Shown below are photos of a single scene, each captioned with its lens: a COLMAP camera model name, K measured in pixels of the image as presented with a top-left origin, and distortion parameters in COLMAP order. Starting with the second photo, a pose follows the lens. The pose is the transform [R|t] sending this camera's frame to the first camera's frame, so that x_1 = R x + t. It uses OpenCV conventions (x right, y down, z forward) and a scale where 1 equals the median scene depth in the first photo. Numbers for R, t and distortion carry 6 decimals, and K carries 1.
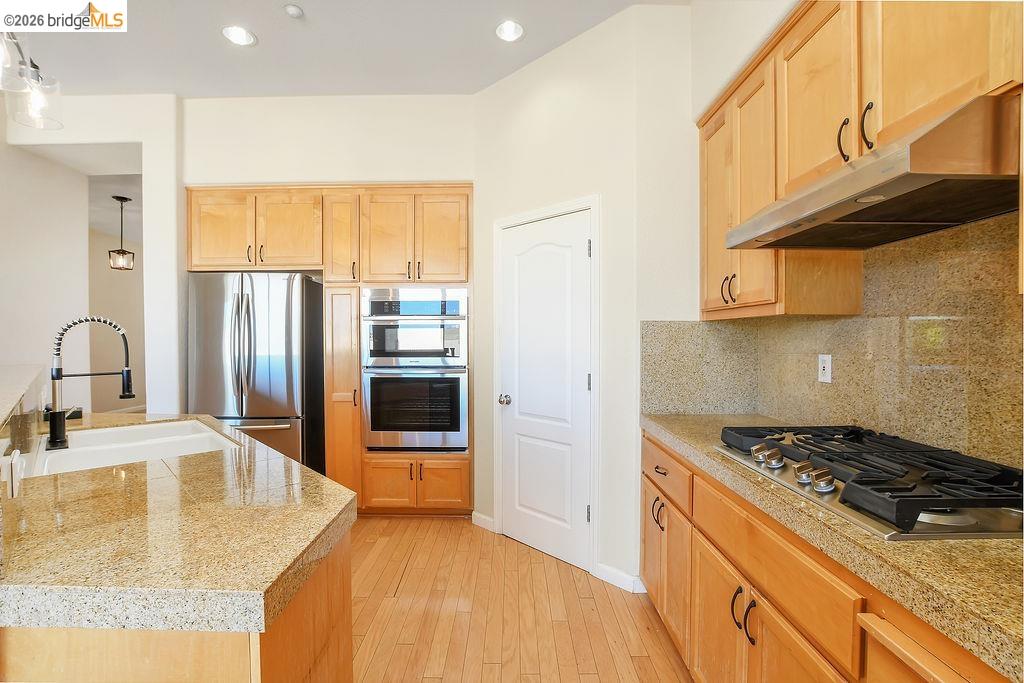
lens RADIAL K [[453.1, 0, 517.3], [0, 453.1, 345.0], [0, 0, 1]] dist [-0.022113, 0.000764]
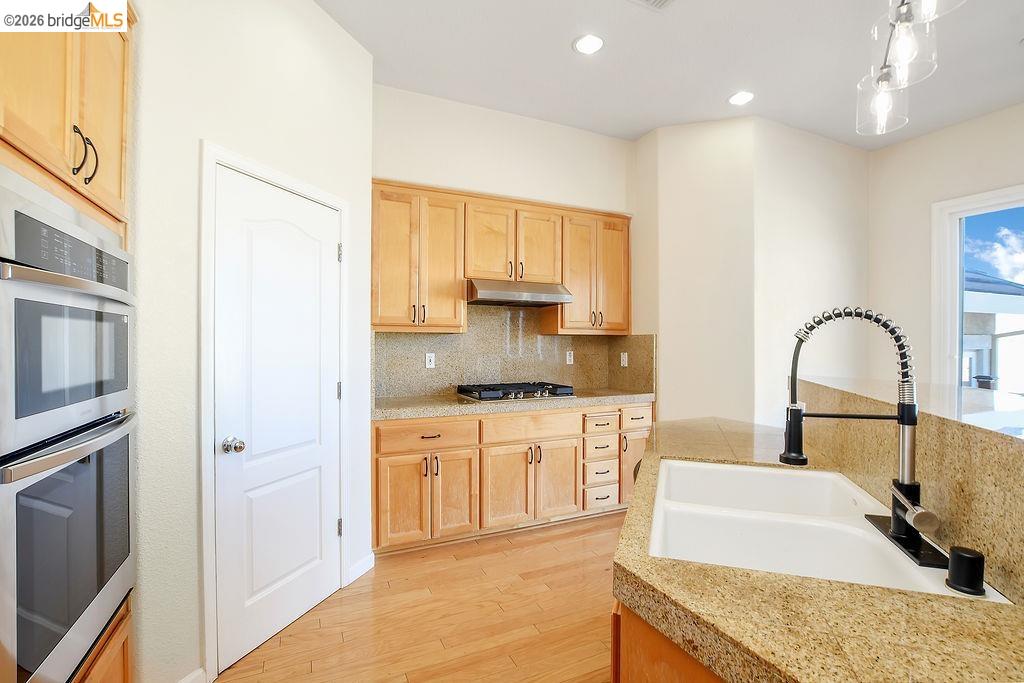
lens RADIAL K [[453.1, 0, 517.3], [0, 453.1, 345.0], [0, 0, 1]] dist [-0.022113, 0.000764]
pose [[-0.402606, -0.001440, 0.915372, -0.875341], [0.016567, 0.999824, 0.008859, -0.016983], [-0.915223, 0.018732, -0.402512, 1.046151]]
